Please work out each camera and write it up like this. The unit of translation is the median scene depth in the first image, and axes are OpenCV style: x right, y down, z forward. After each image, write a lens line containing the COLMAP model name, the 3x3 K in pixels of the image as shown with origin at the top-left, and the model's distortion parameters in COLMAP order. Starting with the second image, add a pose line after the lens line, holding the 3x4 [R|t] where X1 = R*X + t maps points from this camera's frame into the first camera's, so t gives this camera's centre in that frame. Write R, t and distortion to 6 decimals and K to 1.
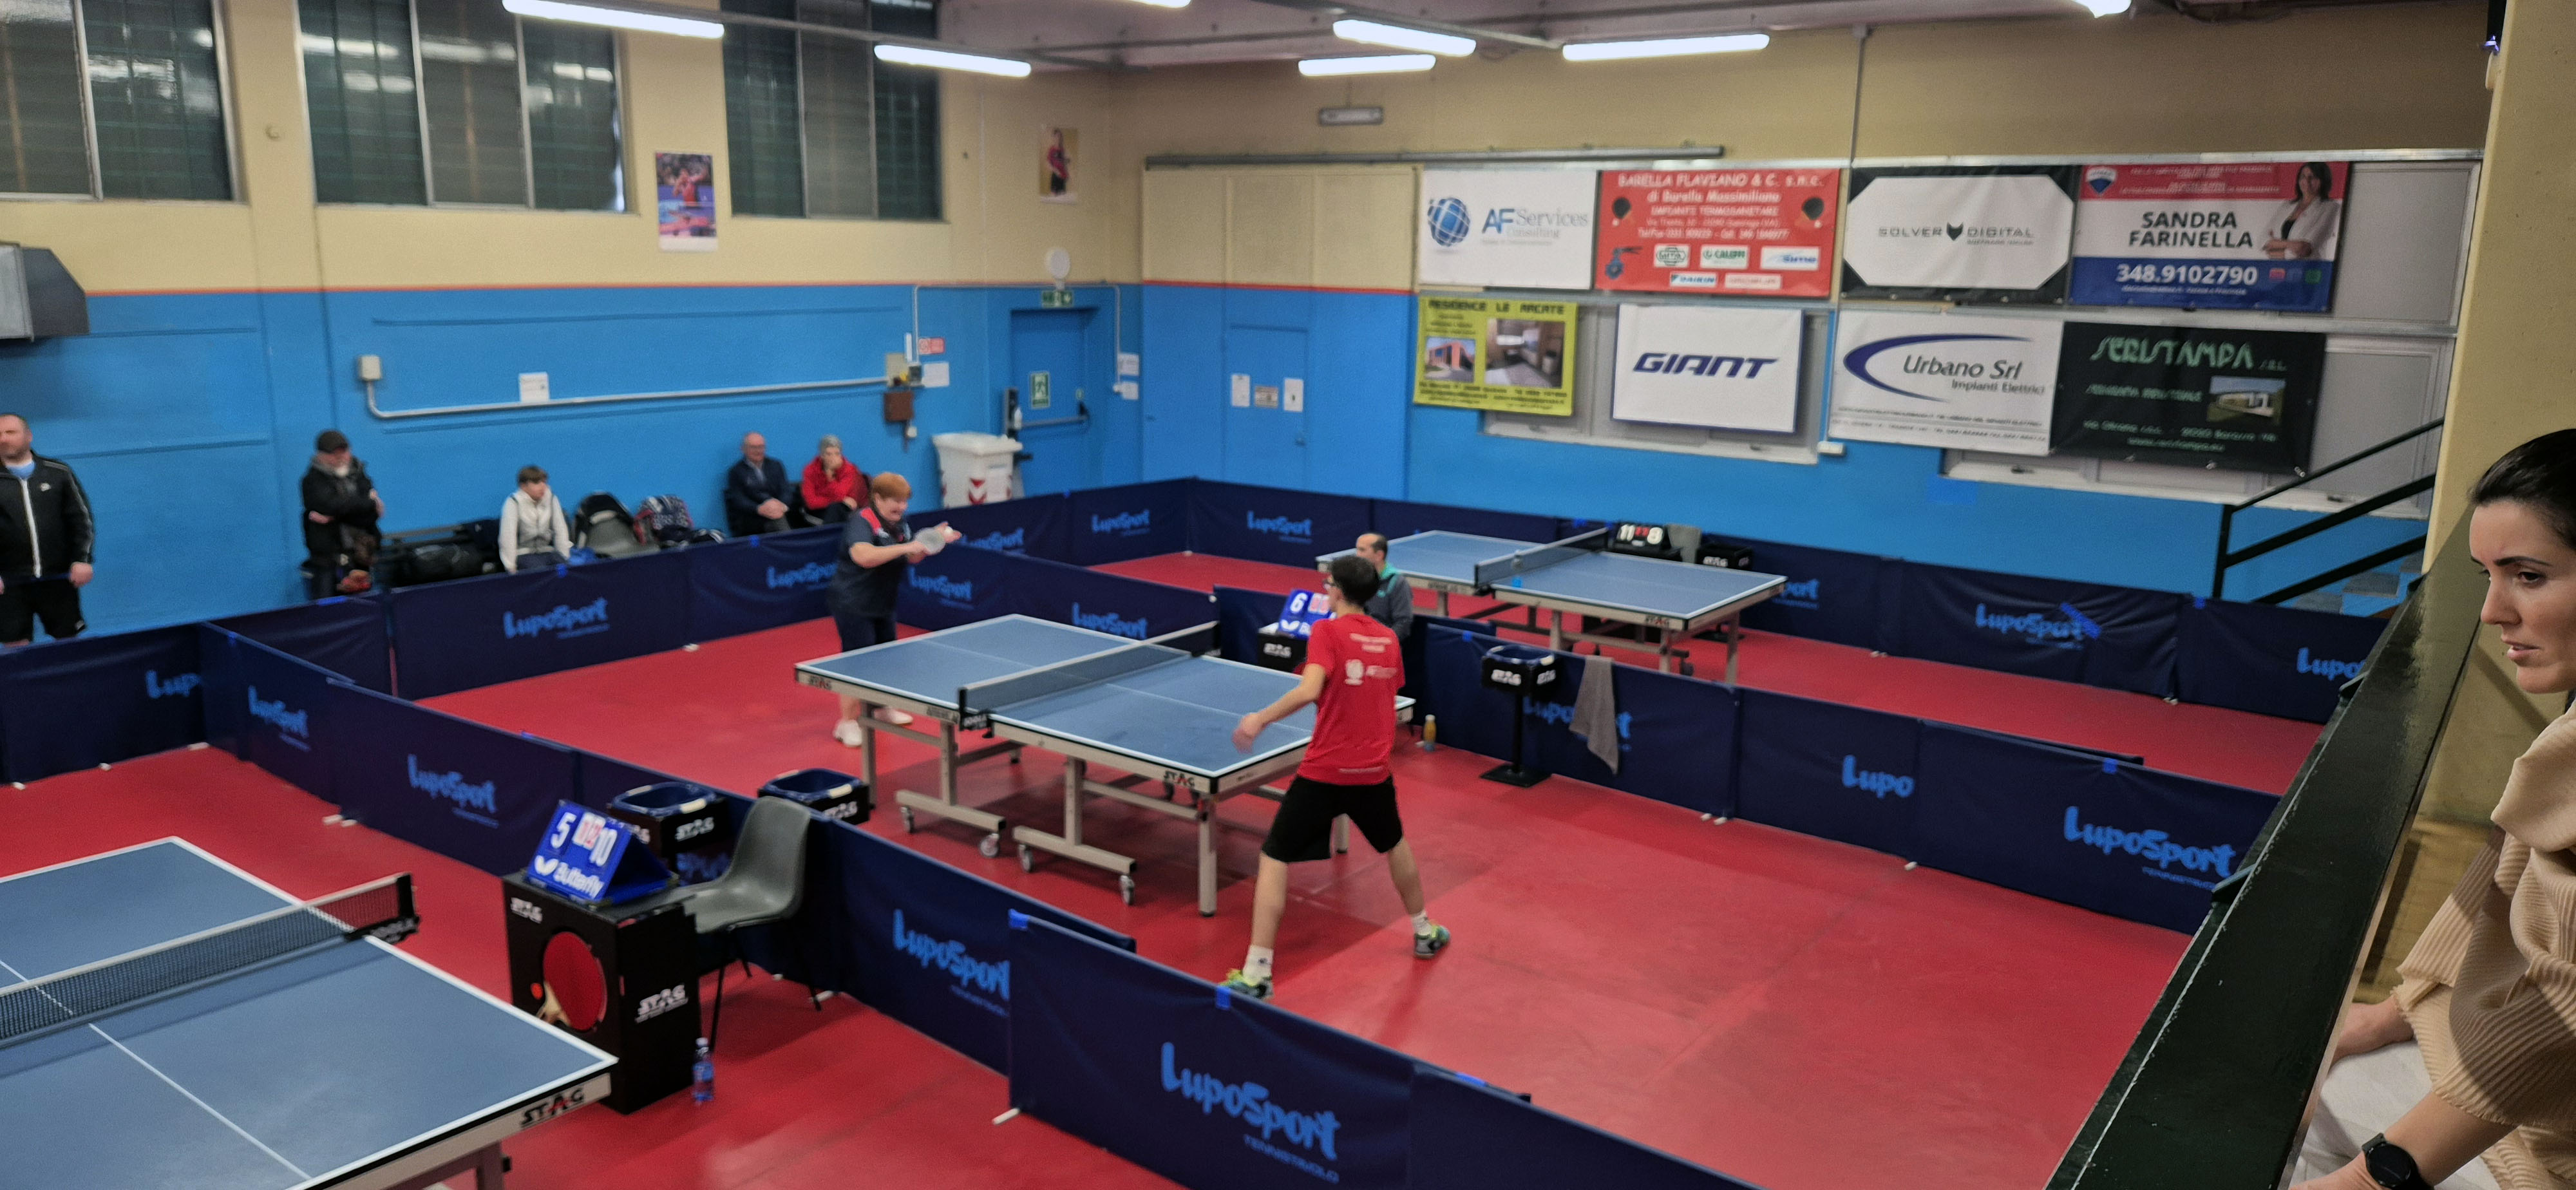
lens RADIAL K [[1715.6, 0, 1291.9], [0, 1715.6, 601.6], [0, 0, 1]] dist [0.063559, -0.041310]
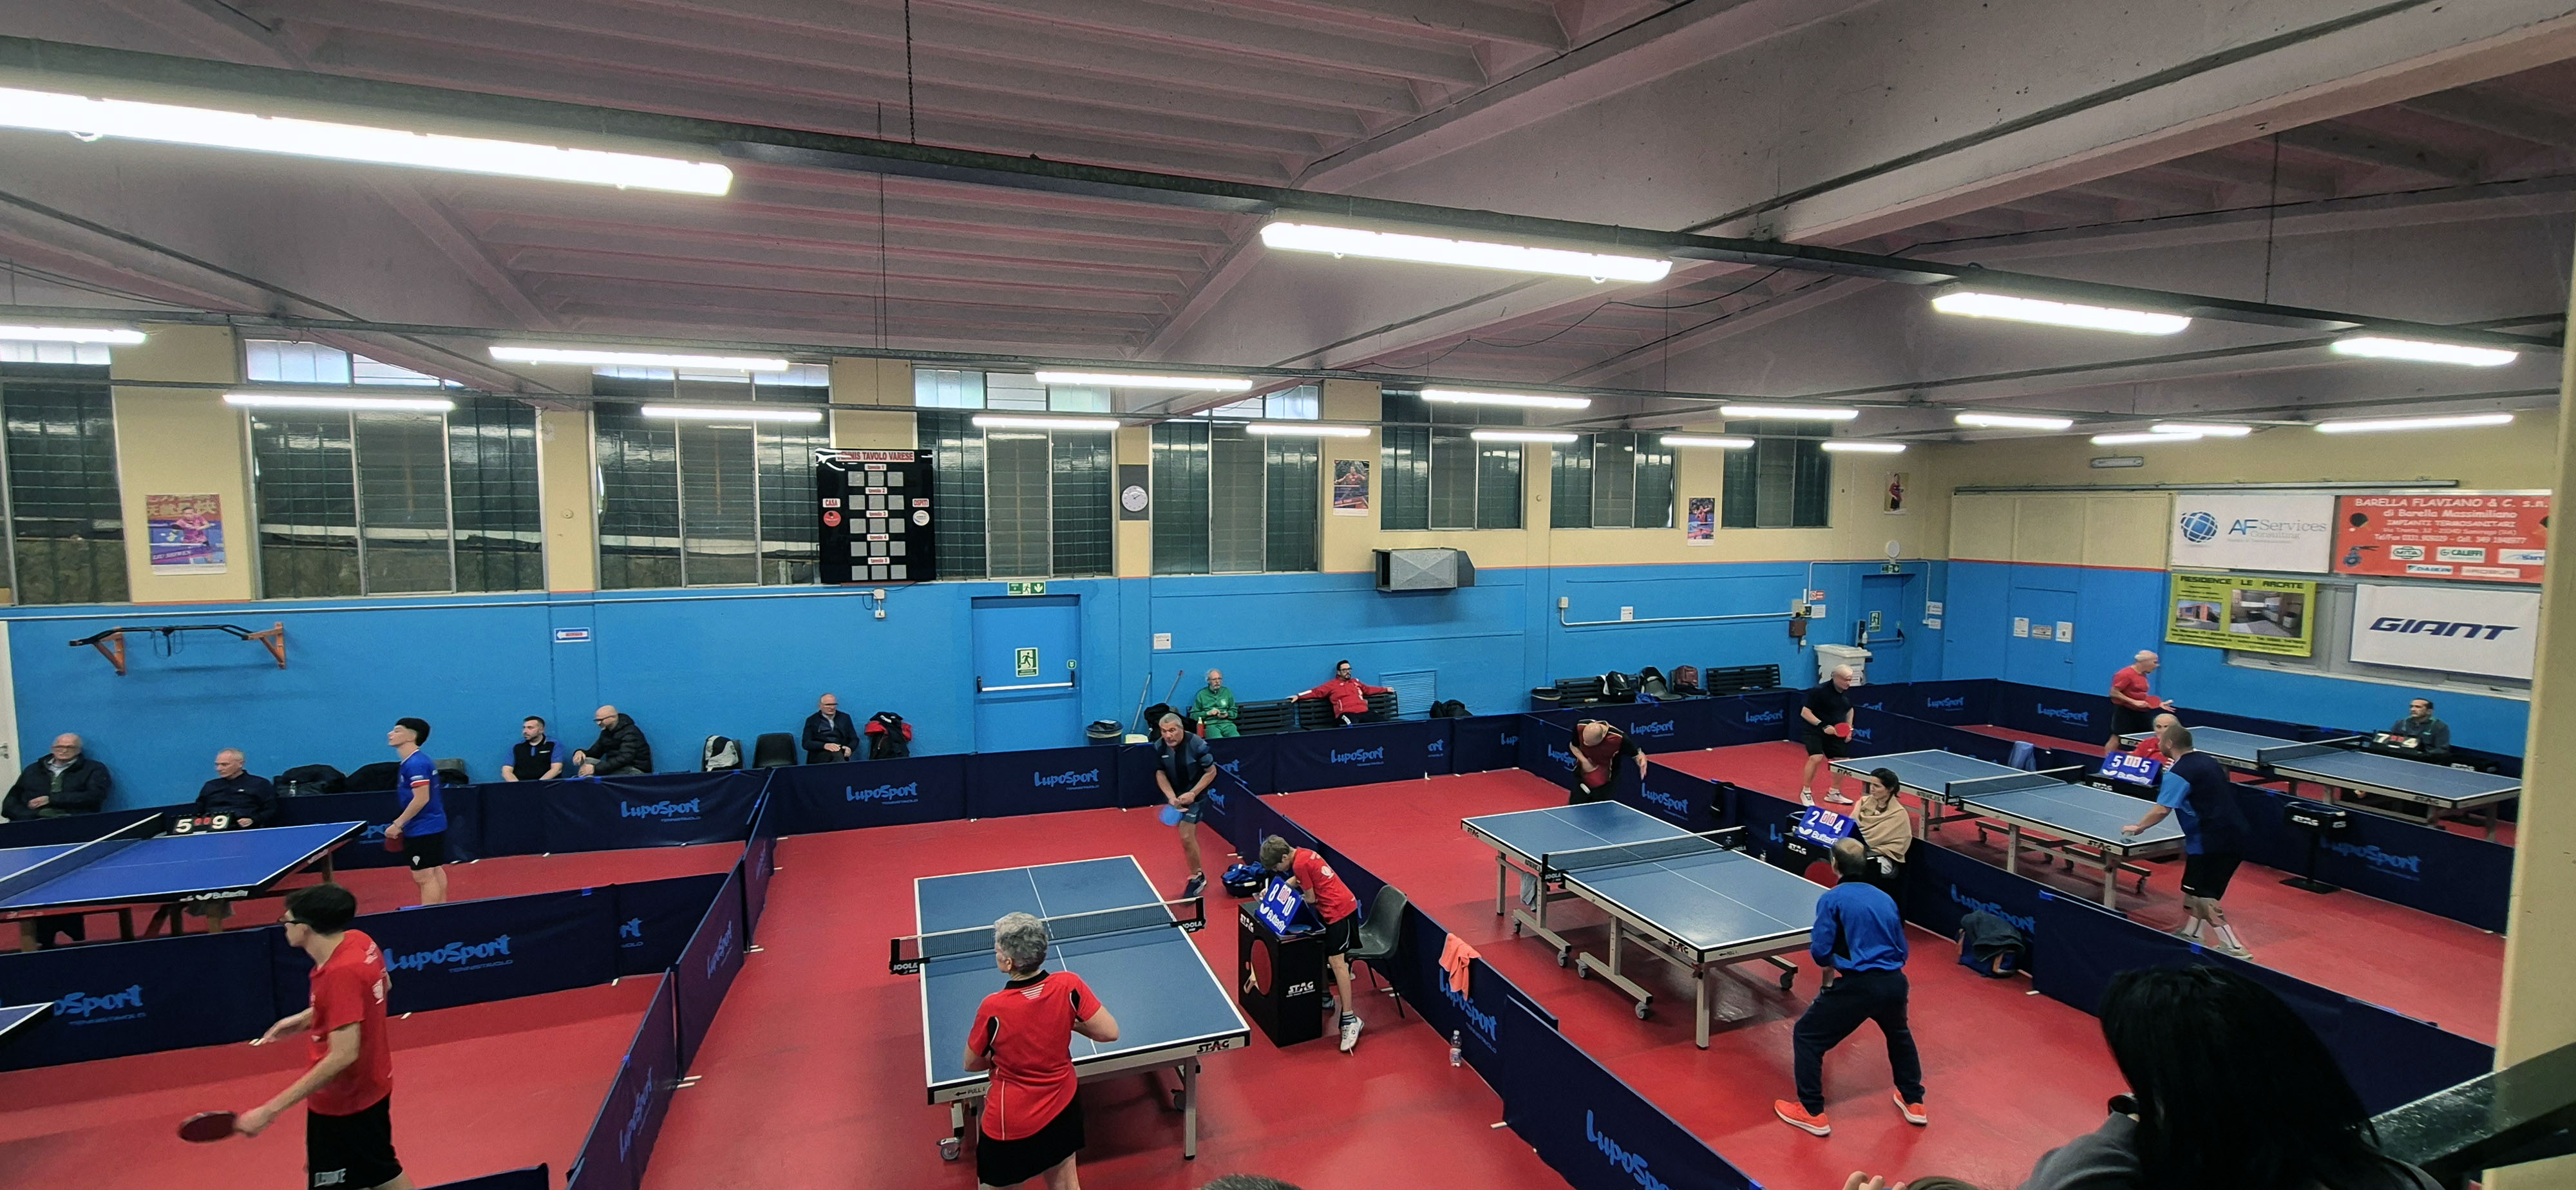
lens RADIAL K [[1056.1, 0, 1288.9], [0, 1056.1, 588.1], [0, 0, 1]] dist [0.000728, 0.000649]
pose [[0.850194, 0.028531, -0.525695, -0.115594], [-0.100030, 0.989095, -0.108094, 0.020583], [0.516879, 0.144486, 0.843777, -0.244315]]
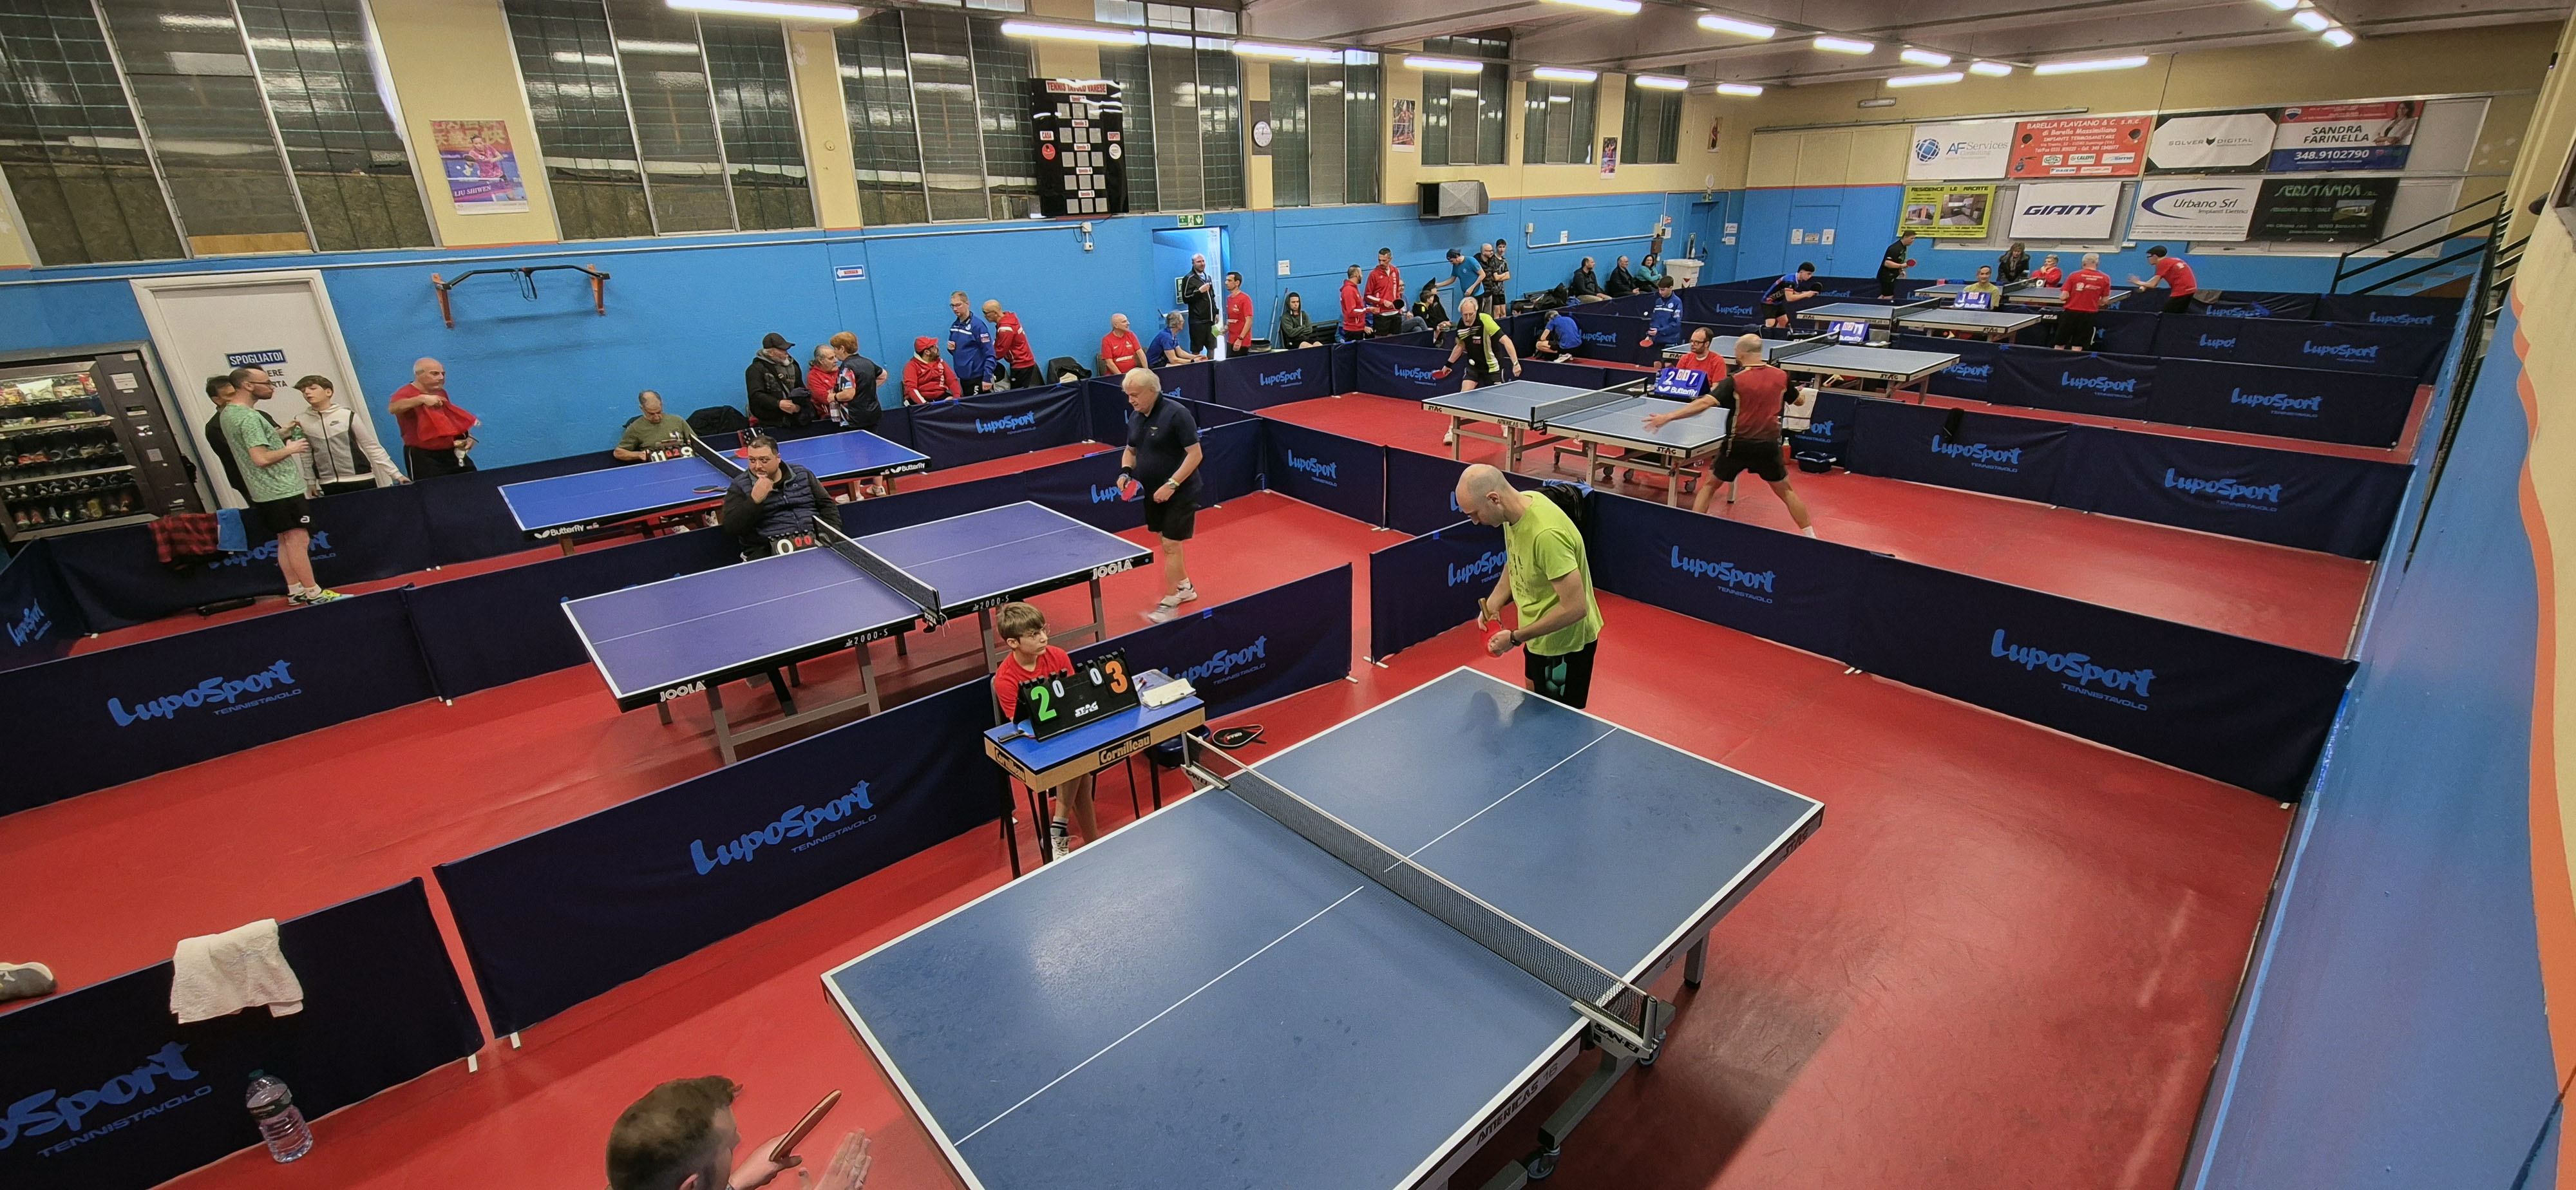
lens RADIAL K [[1056.1, 0, 1291.0], [0, 1056.1, 585.4], [0, 0, 1]] dist [0.000728, 0.000649]
pose [[0.983168, 0.021919, -0.181382, -0.509380], [0.004783, 0.989349, 0.145482, 0.147601], [0.182639, -0.143900, 0.972592, -0.620957]]
